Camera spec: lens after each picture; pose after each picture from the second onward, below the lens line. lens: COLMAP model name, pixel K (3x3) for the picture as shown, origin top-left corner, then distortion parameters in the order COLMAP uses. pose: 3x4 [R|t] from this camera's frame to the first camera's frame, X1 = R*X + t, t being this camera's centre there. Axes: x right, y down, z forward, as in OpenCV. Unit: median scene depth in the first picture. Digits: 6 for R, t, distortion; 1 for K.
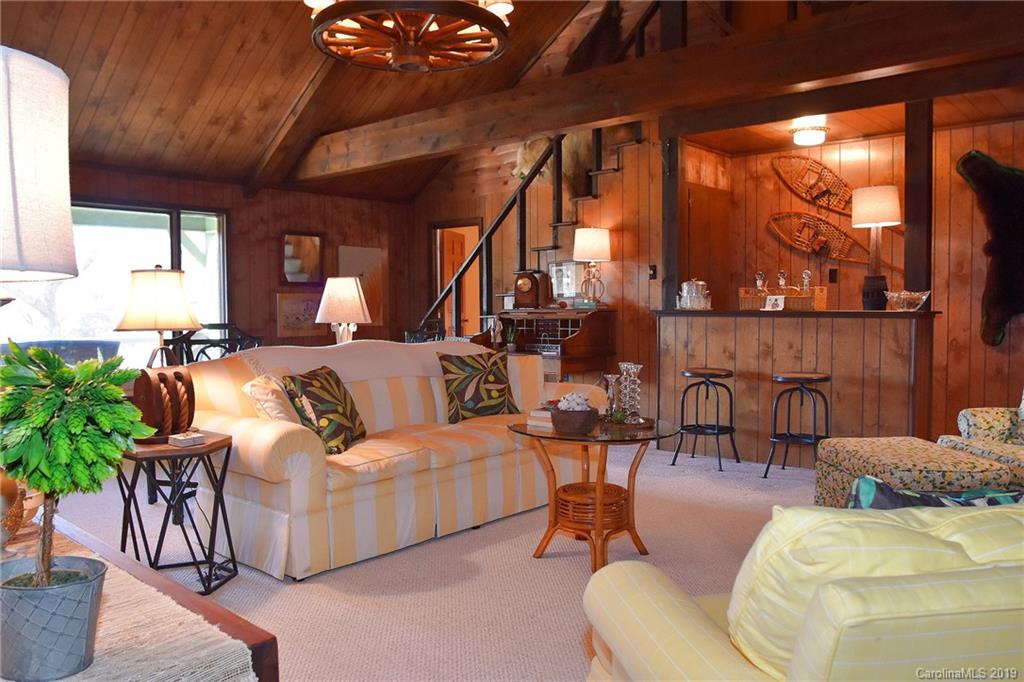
lens RADIAL K [[788.7, 0, 512.0], [0, 788.7, 341.0], [0, 0, 1]] dist [-0.056055, 0.013776]
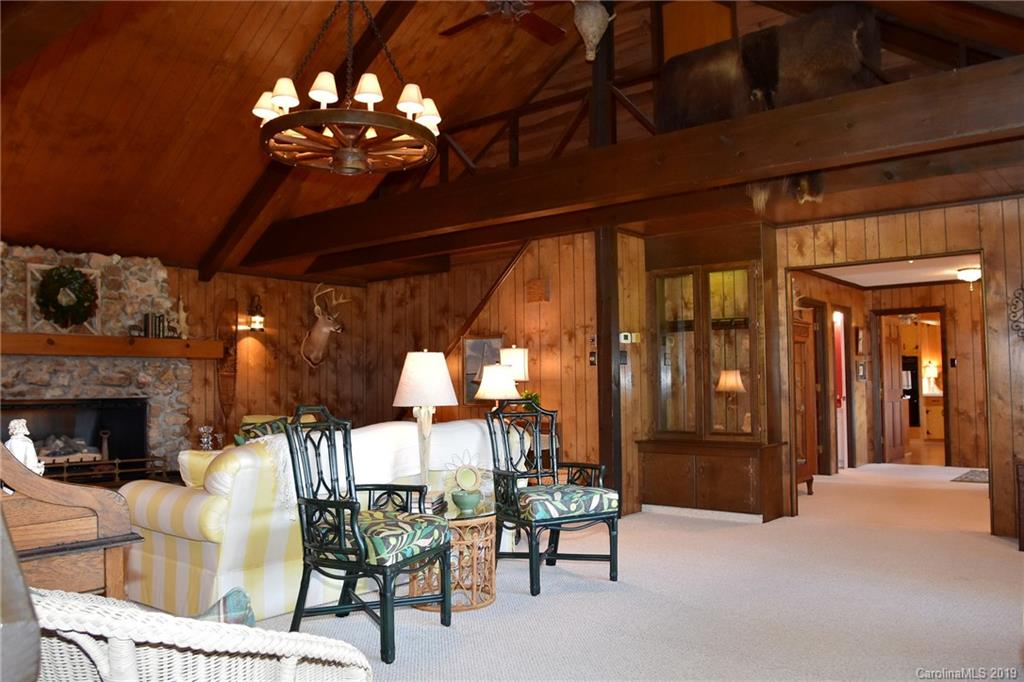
lens RADIAL K [[819.3, 0, 501.0], [0, 819.3, 340.7], [0, 0, 1]] dist [-0.076533, 0.044835]
pose [[-0.999650, 0.009720, -0.024613, 0.367916], [0.009944, 0.999910, -0.009013, -0.108132], [0.024523, -0.009254, -0.999656, 2.379727]]
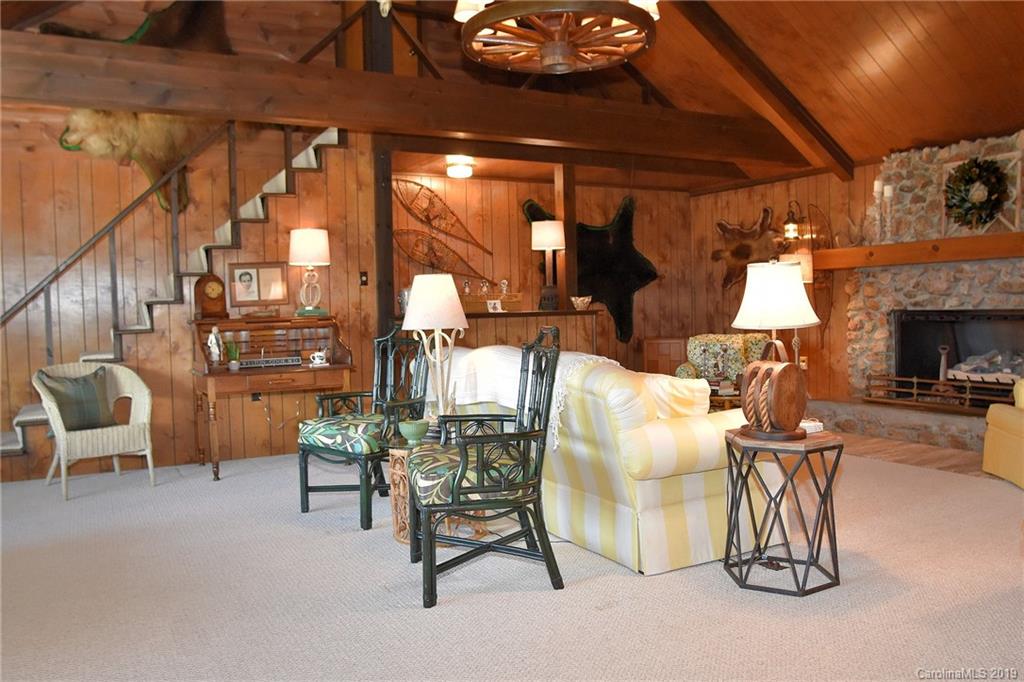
lens RADIAL K [[819.3, 0, 501.0], [0, 819.3, 340.7], [0, 0, 1]] dist [-0.076533, 0.044835]
pose [[0.332967, -0.042572, 0.941977, -0.761990], [0.066640, 0.997545, 0.021528, -0.018780], [-0.940581, 0.055606, 0.334987, 0.493397]]
